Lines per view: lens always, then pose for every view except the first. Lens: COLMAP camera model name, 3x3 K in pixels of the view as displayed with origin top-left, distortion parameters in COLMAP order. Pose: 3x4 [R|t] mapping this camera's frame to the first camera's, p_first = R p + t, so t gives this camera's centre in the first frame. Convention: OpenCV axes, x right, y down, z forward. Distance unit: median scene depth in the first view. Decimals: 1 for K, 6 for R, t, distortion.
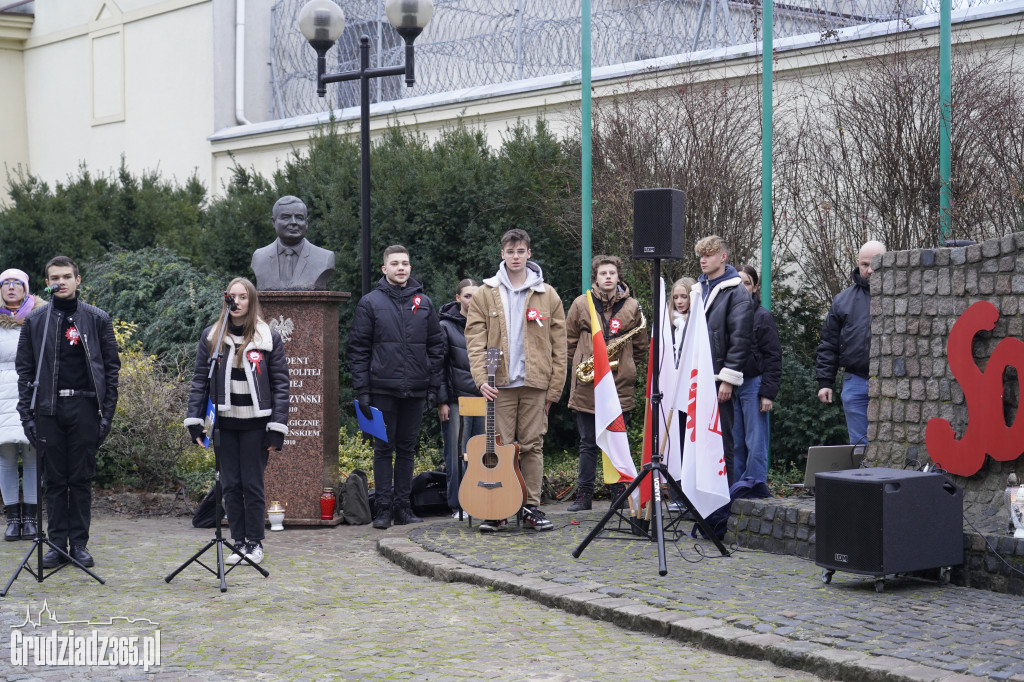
lens RADIAL K [[1924.3, 0, 537.1], [0, 1924.3, 353.1], [0, 0, 1]] dist [0.026690, 0.194430]
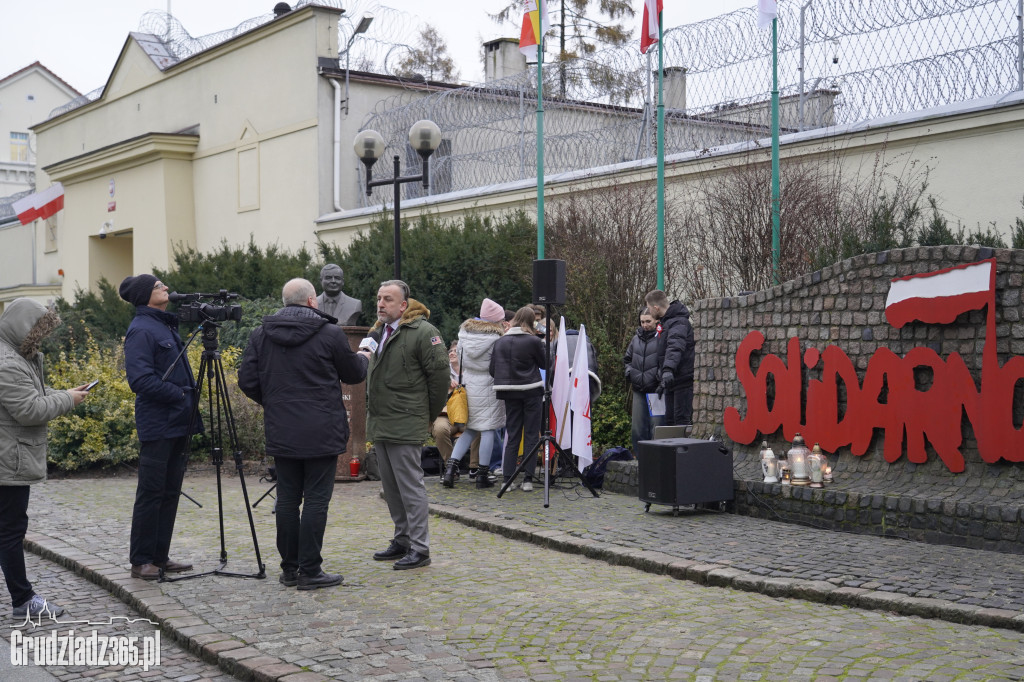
lens RADIAL K [[1423.7, 0, 512.0], [0, 1423.7, 341.0], [0, 0, 1]] dist [0.087056, 0.024745]
pose [[0.998479, -0.003603, -0.055019, 0.061959], [0.002363, 0.999742, -0.022585, 0.004106], [0.055087, 0.022421, 0.998230, -0.094840]]
